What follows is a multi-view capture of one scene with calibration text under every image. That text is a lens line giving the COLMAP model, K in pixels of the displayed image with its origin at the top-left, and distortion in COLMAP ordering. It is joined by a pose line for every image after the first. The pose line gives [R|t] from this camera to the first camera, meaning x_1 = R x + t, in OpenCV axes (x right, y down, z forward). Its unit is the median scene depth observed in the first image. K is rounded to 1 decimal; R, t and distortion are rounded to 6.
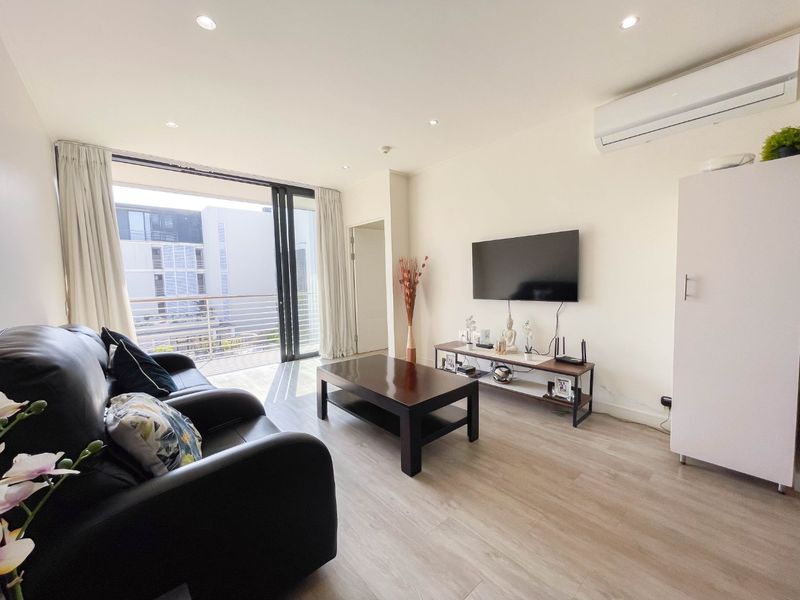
lens RADIAL K [[325.9, 0, 401.0], [0, 325.9, 299.9], [0, 0, 1]] dist [-0.000295, 0.000183]
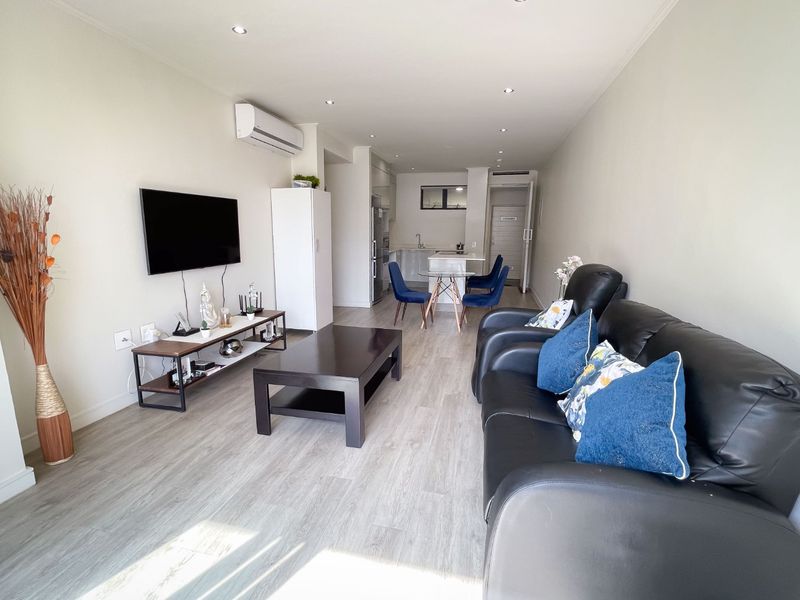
lens RADIAL K [[357.6, 0, 403.4], [0, 357.6, 299.1], [0, 0, 1]] dist [0.003871, 0.000343]
pose [[-0.572828, -0.134423, 0.808578, -0.594136], [0.061724, 0.976586, 0.206081, -0.065857], [-0.817348, 0.167958, -0.551119, 0.875131]]
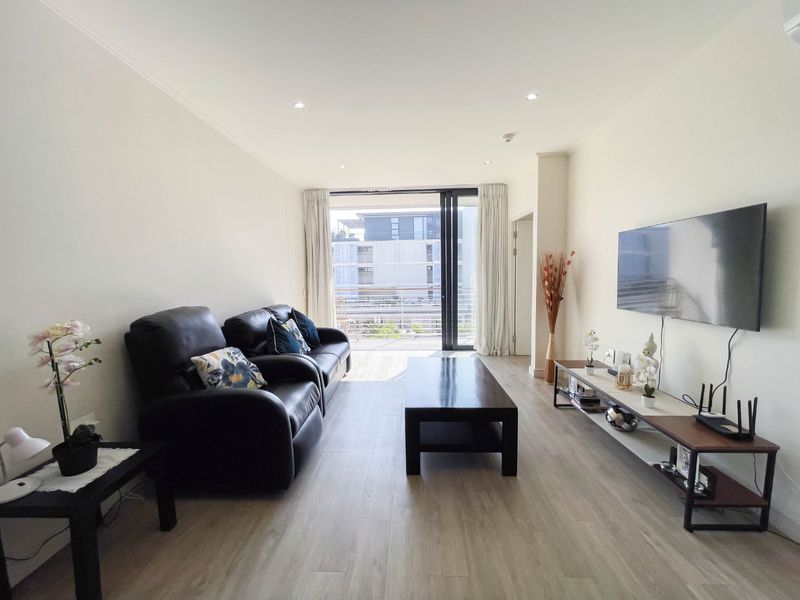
lens RADIAL K [[325.9, 0, 401.0], [0, 325.9, 299.9], [0, 0, 1]] dist [-0.000295, 0.000183]
pose [[0.722839, 0.068309, -0.687632, 0.327431], [-0.046783, 0.997656, 0.049928, -0.032123], [0.689431, -0.003921, 0.724341, 0.107816]]
